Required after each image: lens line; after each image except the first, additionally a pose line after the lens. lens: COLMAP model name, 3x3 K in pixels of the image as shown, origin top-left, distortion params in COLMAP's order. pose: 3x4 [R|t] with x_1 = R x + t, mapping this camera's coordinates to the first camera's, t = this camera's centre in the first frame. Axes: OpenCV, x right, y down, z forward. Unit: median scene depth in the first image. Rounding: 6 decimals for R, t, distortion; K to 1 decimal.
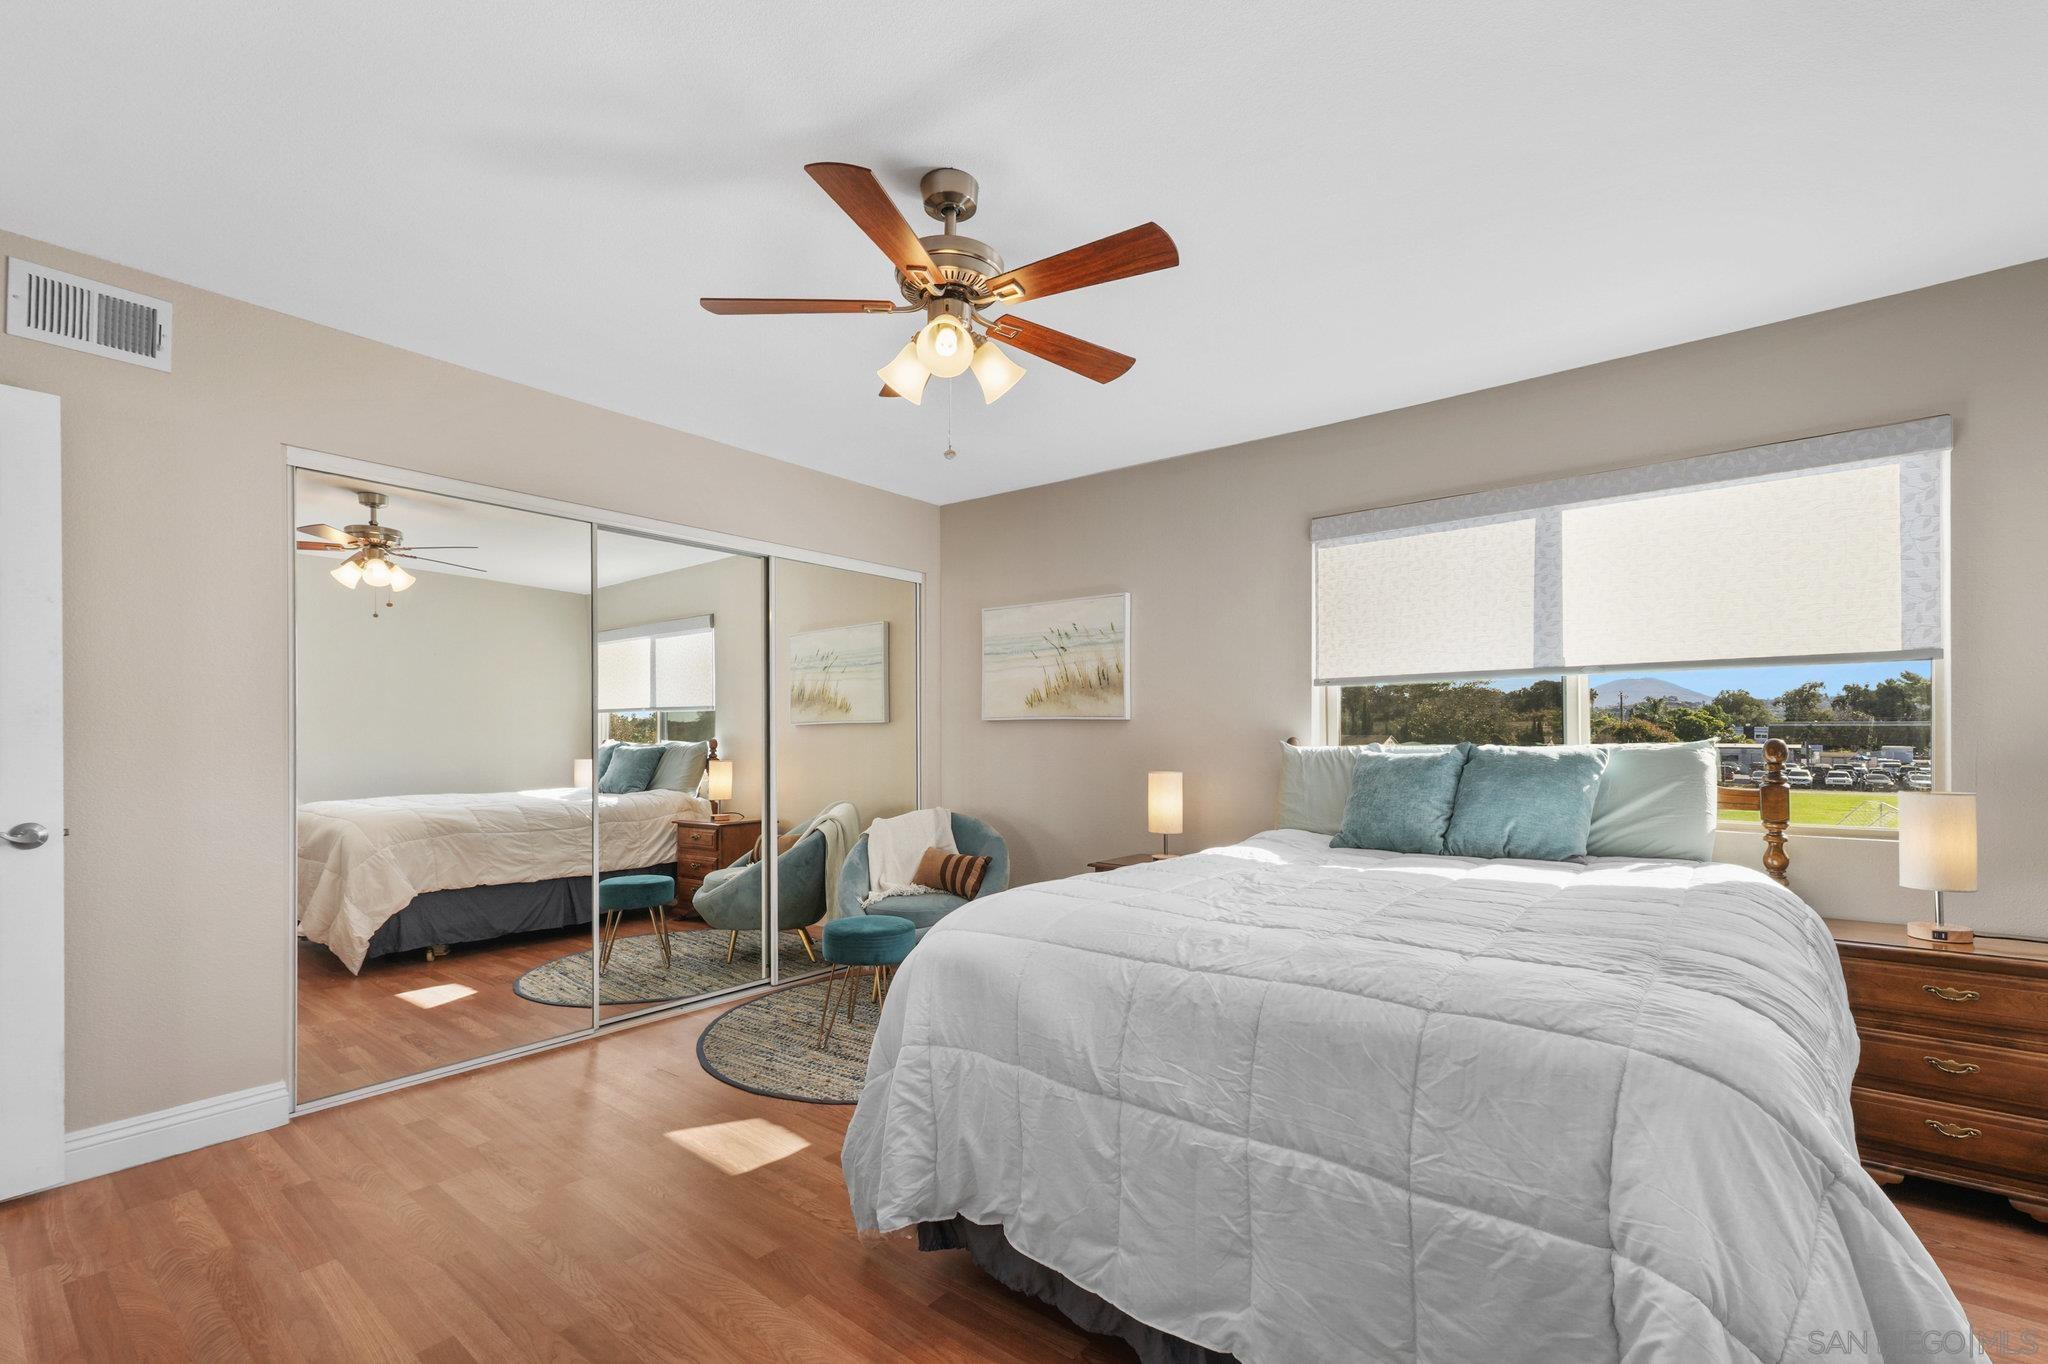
lens RADIAL K [[860.1, 0, 1019.5], [0, 860.1, 725.7], [0, 0, 1]] dist [0.012738, -0.000058]
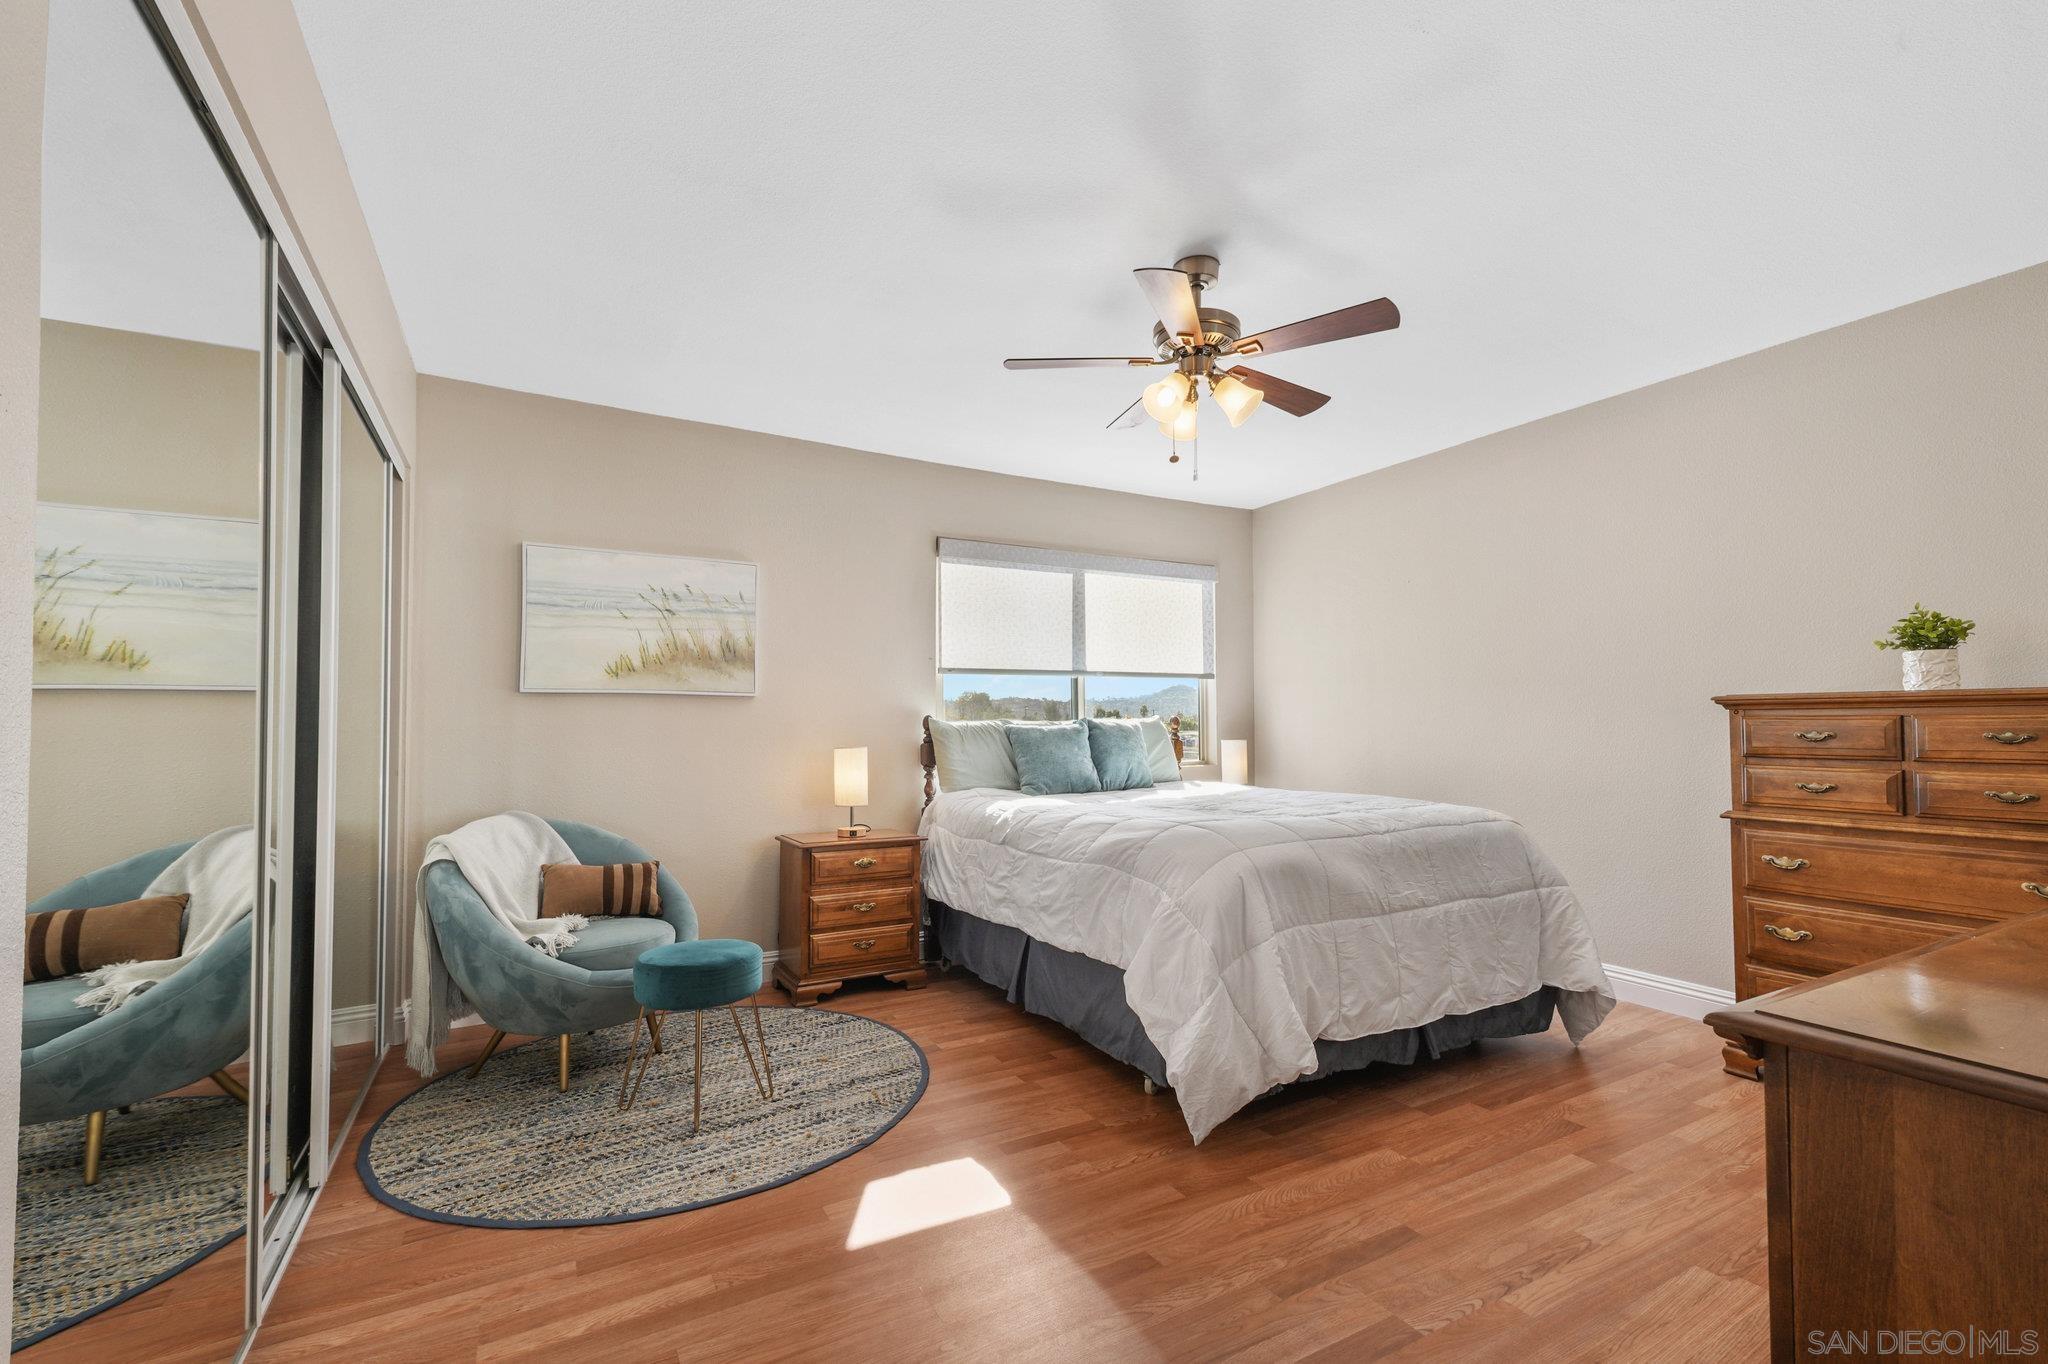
lens RADIAL K [[873.8, 0, 1024.0], [0, 873.8, 682.0], [0, 0, 1]] dist [0.018854, 0.000113]
pose [[0.388564, 0.045087, 0.920318, -0.746277], [-0.006073, 0.998906, -0.046373, 0.023061], [-0.921402, 0.012430, 0.388413, 0.406032]]
